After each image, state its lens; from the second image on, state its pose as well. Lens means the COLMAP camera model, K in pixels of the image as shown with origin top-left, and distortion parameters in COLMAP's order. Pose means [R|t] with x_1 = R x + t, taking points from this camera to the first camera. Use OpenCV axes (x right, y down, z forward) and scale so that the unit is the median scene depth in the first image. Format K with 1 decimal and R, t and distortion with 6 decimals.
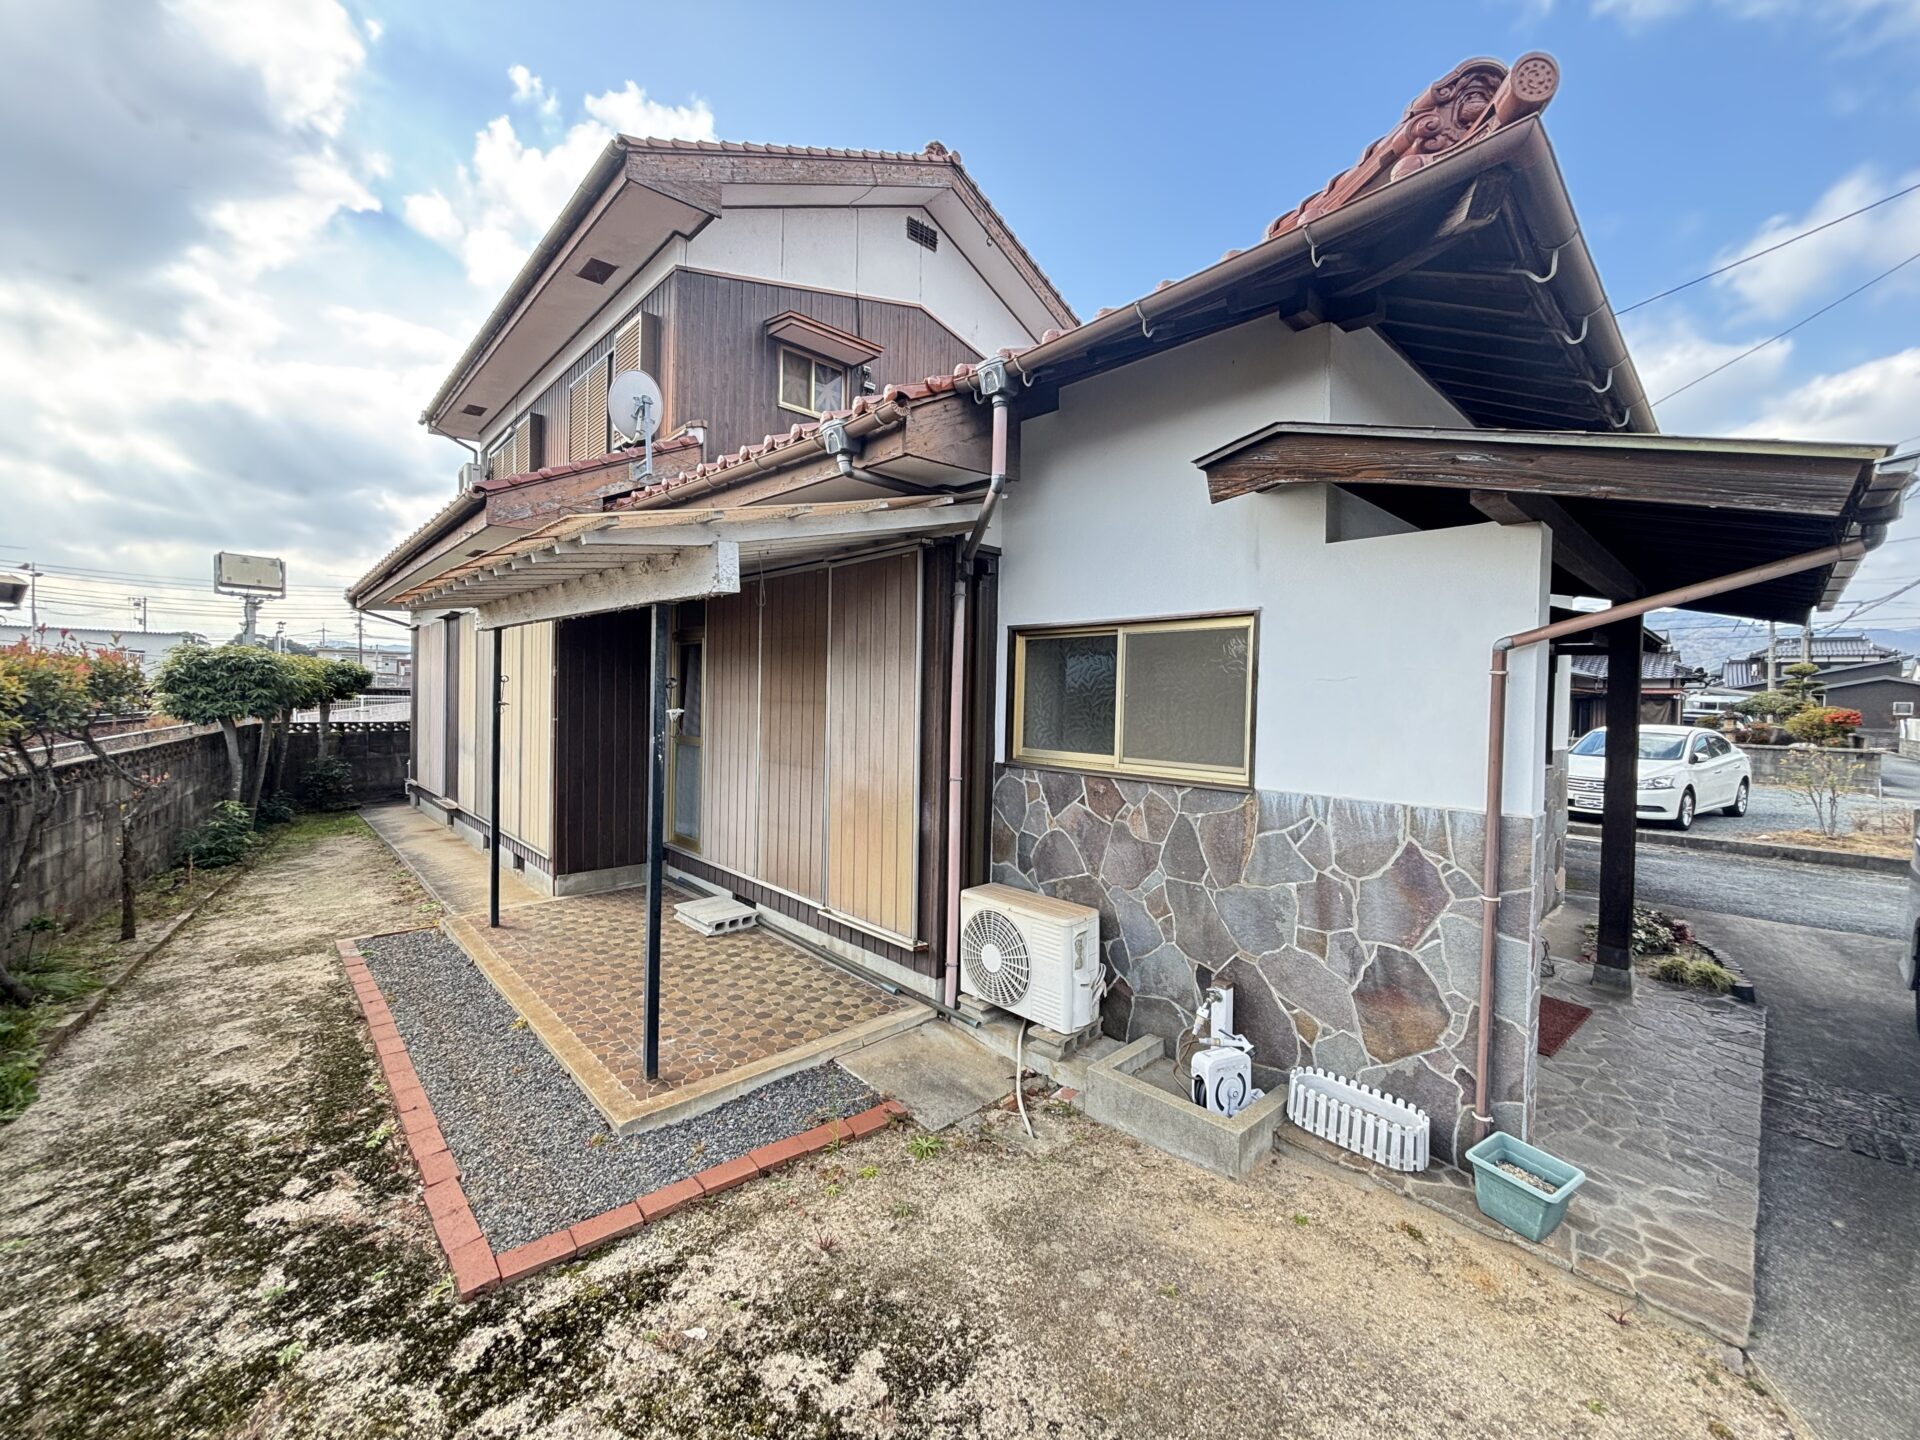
lens RADIAL K [[765.0, 0, 954.3], [0, 765.0, 707.5], [0, 0, 1]] dist [-0.002681, -0.000705]
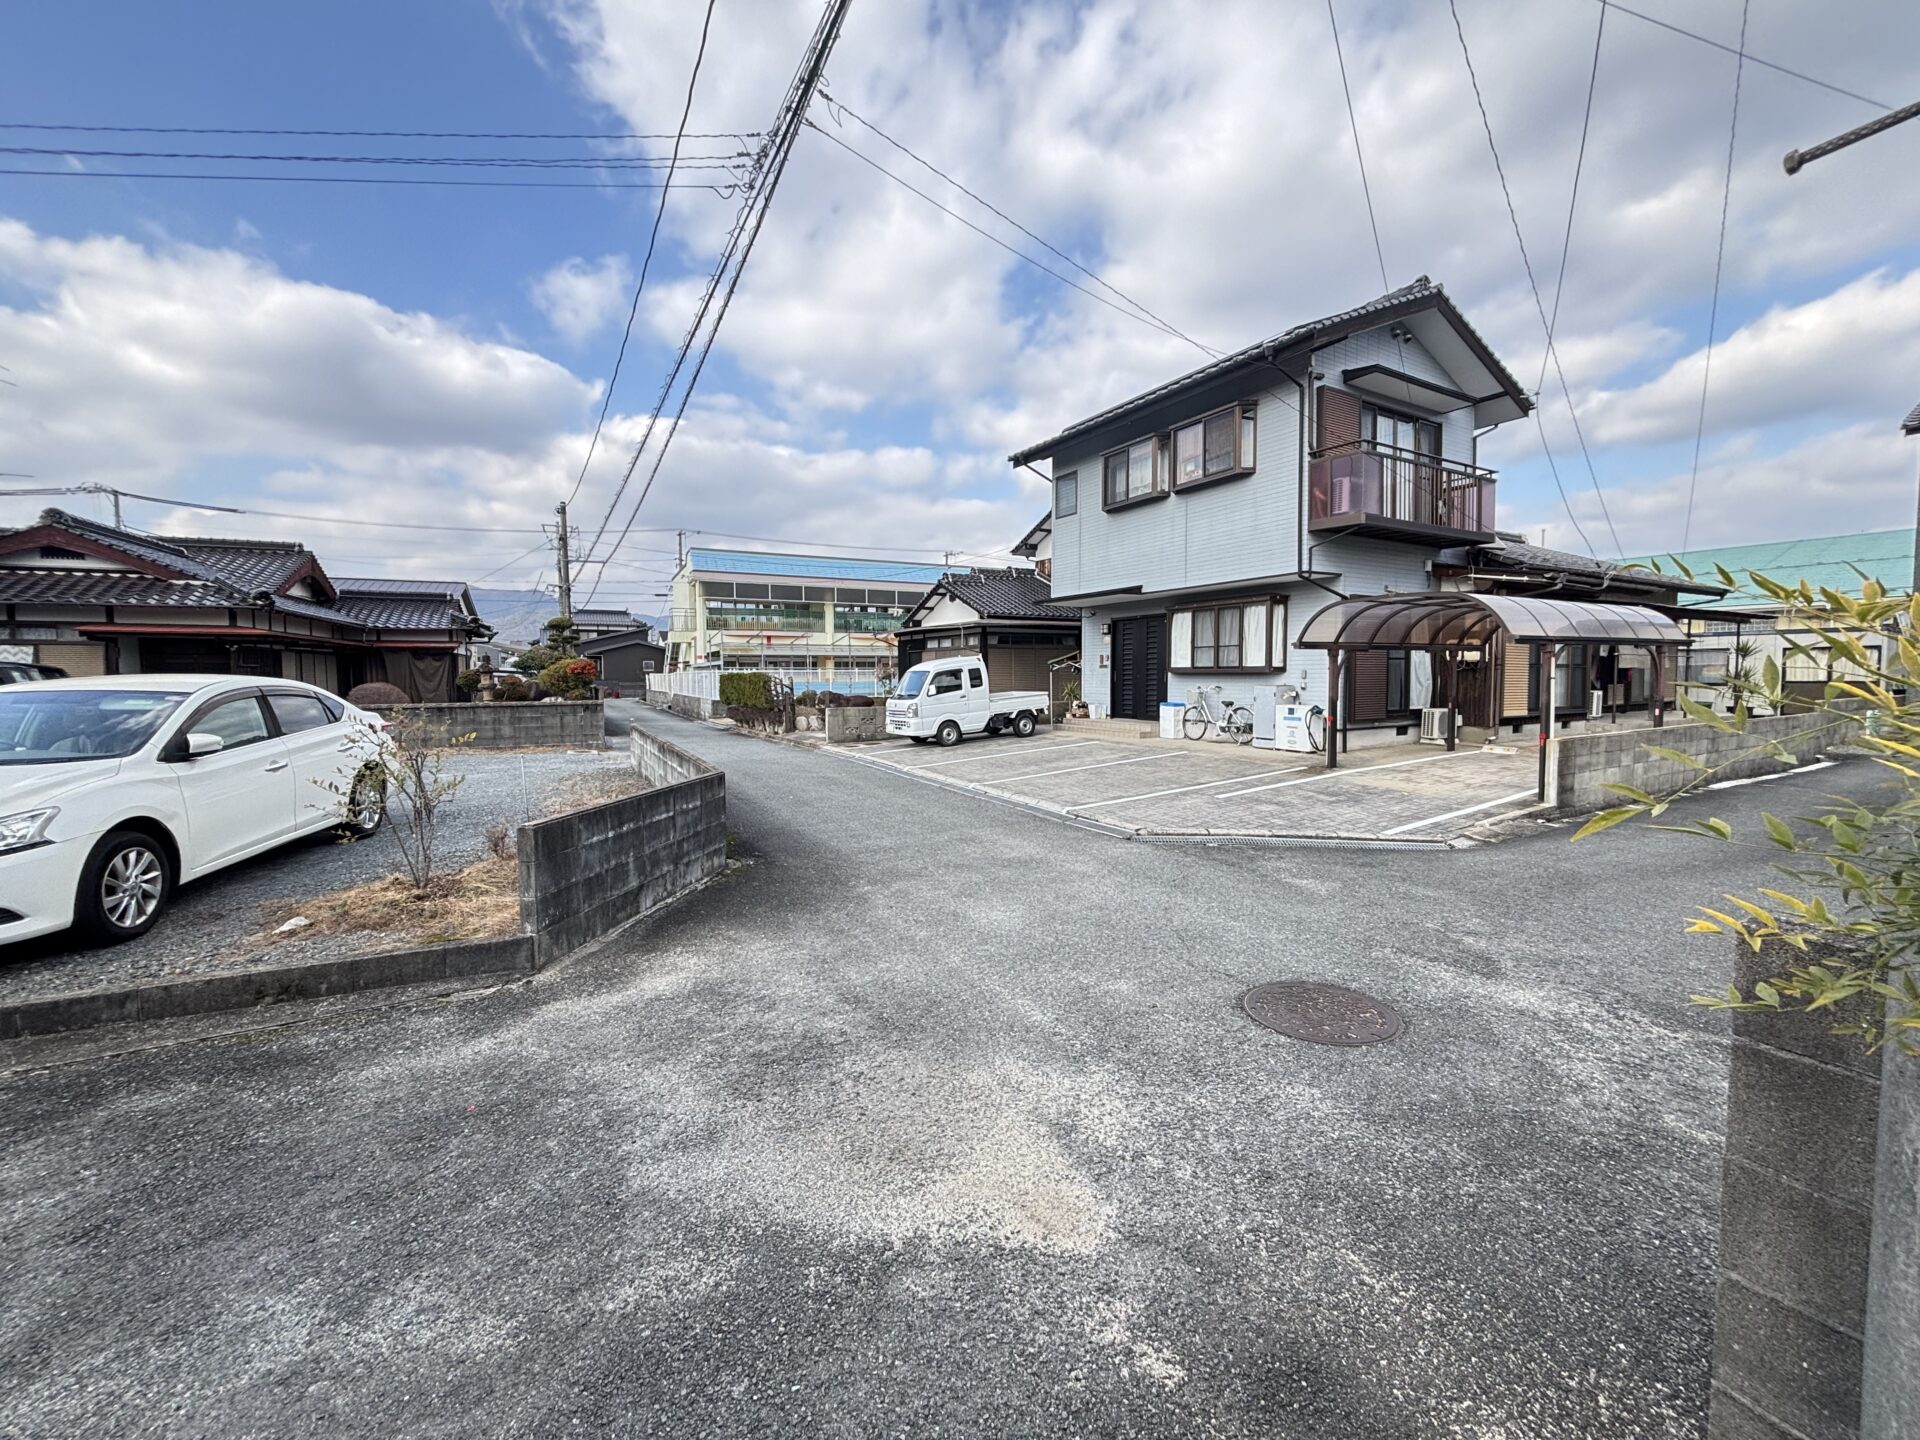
lens RADIAL K [[765.0, 0, 961.7], [0, 765.0, 720.1], [0, 0, 1]] dist [-0.002681, -0.000705]
pose [[0.297264, -0.079462, 0.951483, 1.723679], [0.022804, 0.996837, 0.076125, 0.071081], [-0.954523, -0.000932, 0.298136, 1.139079]]
